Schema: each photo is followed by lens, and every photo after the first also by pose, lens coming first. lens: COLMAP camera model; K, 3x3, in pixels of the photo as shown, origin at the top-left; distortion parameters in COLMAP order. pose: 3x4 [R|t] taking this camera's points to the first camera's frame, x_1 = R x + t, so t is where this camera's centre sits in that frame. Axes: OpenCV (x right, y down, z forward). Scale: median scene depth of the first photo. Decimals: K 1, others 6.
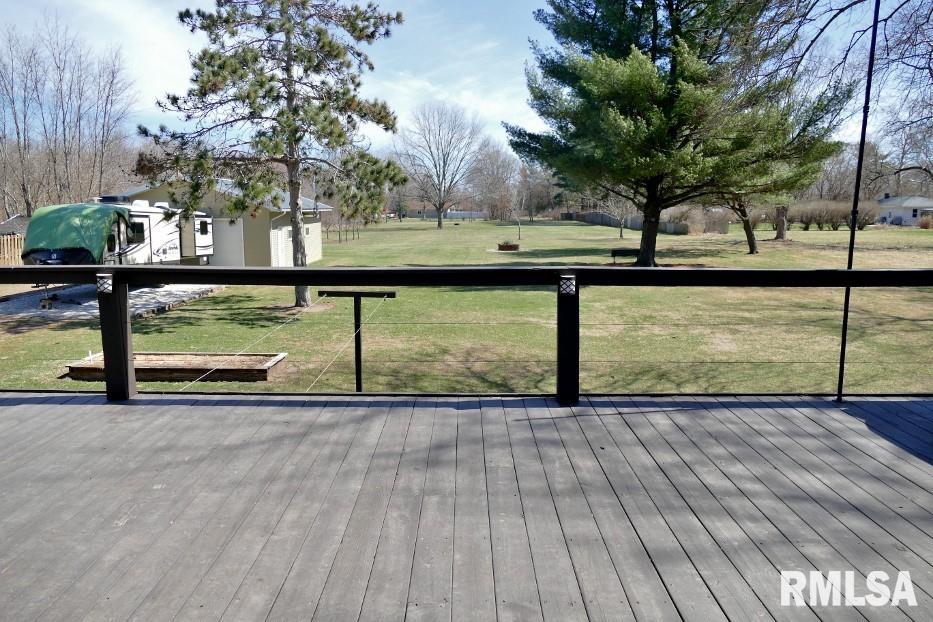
lens RADIAL K [[664.9, 0, 466.4], [0, 664.9, 312.0], [0, 0, 1]] dist [-0.021336, 0.010456]
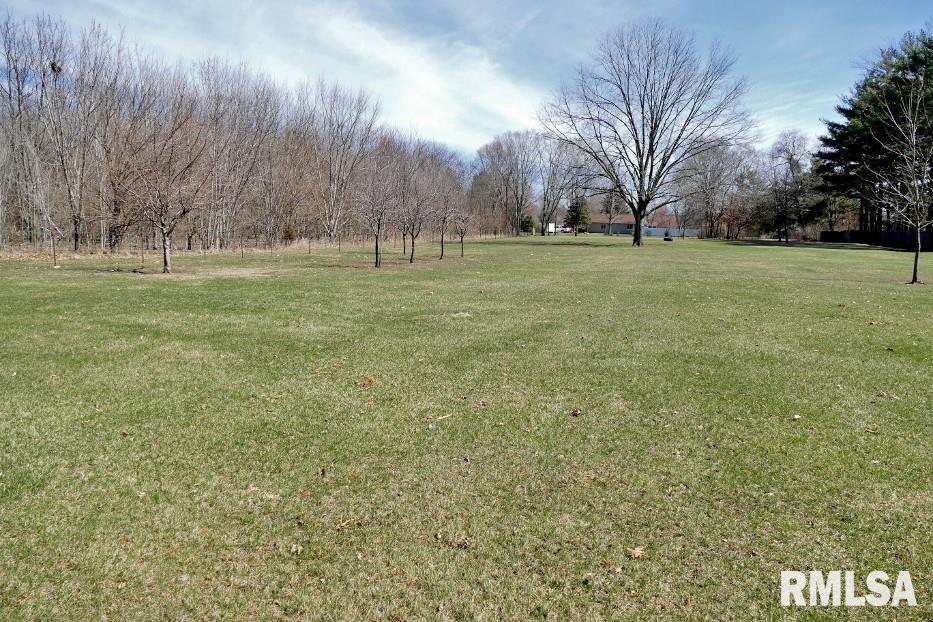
lens RADIAL K [[664.9, 0, 465.1], [0, 664.9, 311.8], [0, 0, 1]] dist [-0.021336, 0.010456]
pose [[0.962056, 0.062674, -0.265557, -0.021859], [-0.070253, 0.997346, -0.019126, -0.038799], [0.263653, 0.037057, 0.963906, 0.334816]]
